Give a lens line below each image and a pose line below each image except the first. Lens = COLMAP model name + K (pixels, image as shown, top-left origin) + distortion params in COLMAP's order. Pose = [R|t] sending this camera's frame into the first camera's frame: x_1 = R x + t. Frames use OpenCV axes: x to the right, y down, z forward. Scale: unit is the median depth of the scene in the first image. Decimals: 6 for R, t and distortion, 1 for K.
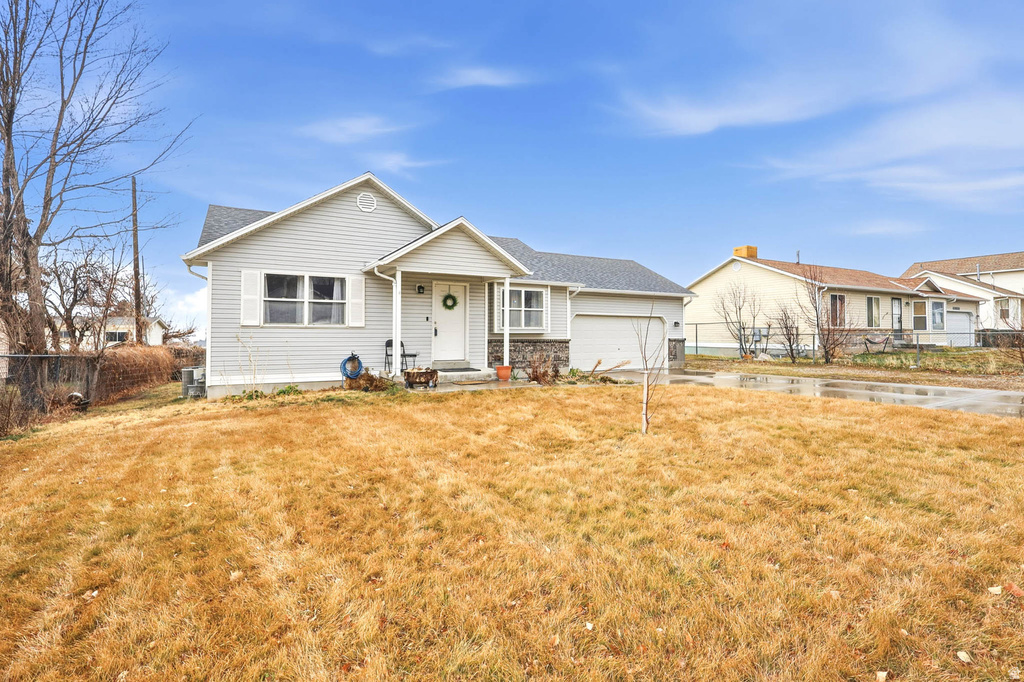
lens RADIAL K [[489.8, 0, 519.4], [0, 489.8, 332.0], [0, 0, 1]] dist [-0.005122, 0.000663]
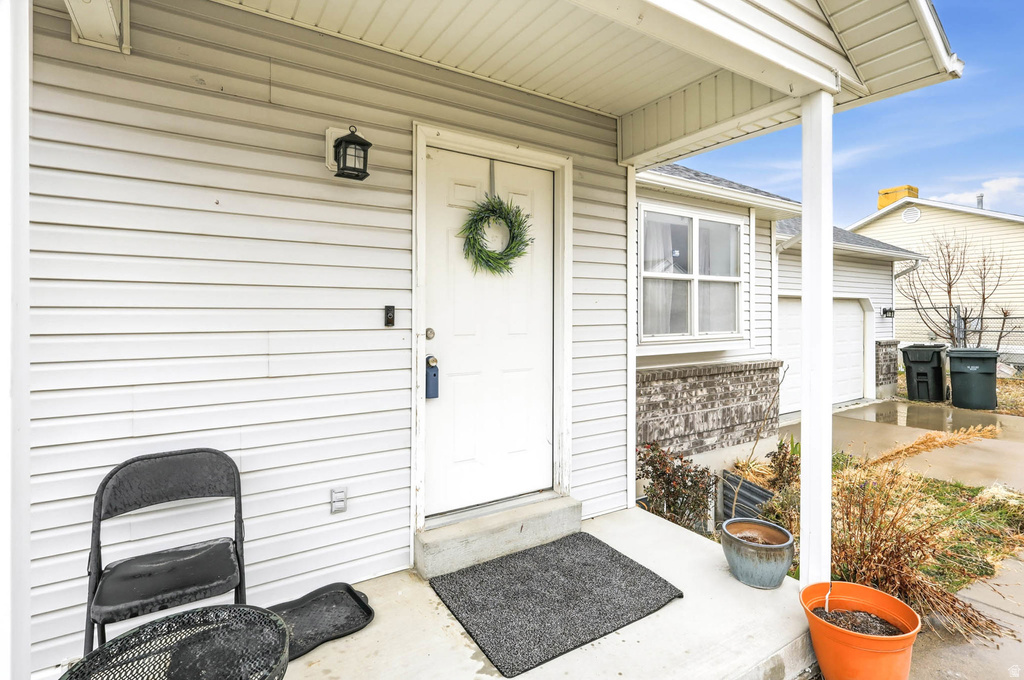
lens RADIAL K [[489.8, 0, 512.2], [0, 489.8, 315.1], [0, 0, 1]] dist [-0.005122, 0.000663]
pose [[0.999309, -0.003274, 0.037013, -0.130074], [0.003110, 0.999985, 0.004490, -0.024822], [-0.037028, -0.004372, 0.999305, 0.714360]]
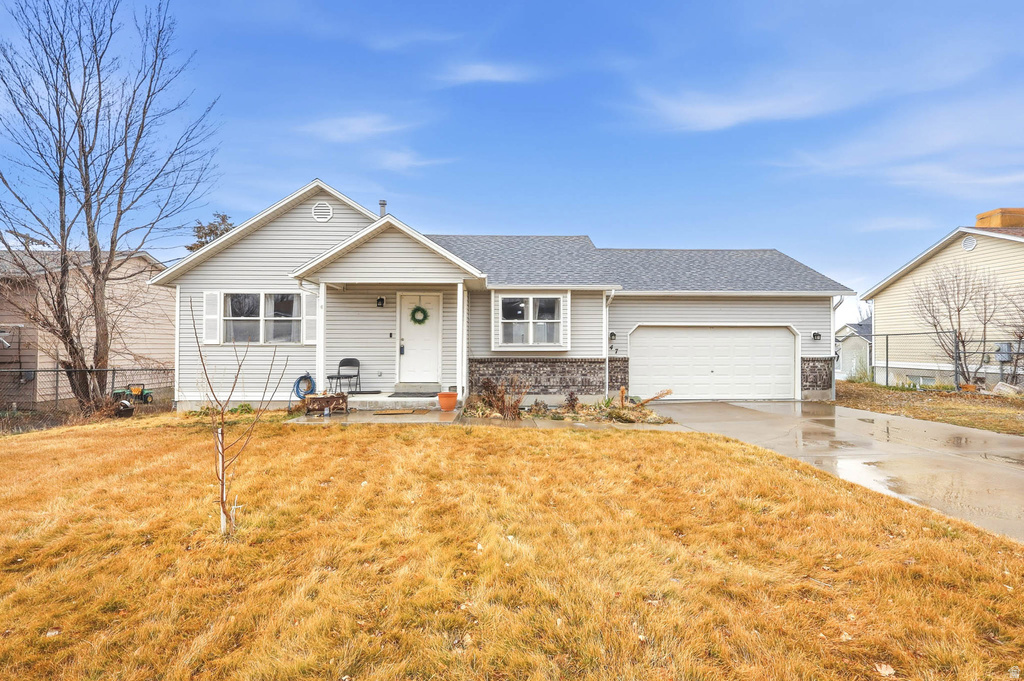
lens RADIAL K [[489.8, 0, 511.3], [0, 489.8, 345.1], [0, 0, 1]] dist [-0.005122, 0.000663]
pose [[0.885734, -0.002306, -0.464188, 0.369544], [0.003009, 0.999995, 0.000774, -0.008067], [0.464184, -0.002083, 0.885736, 0.281181]]
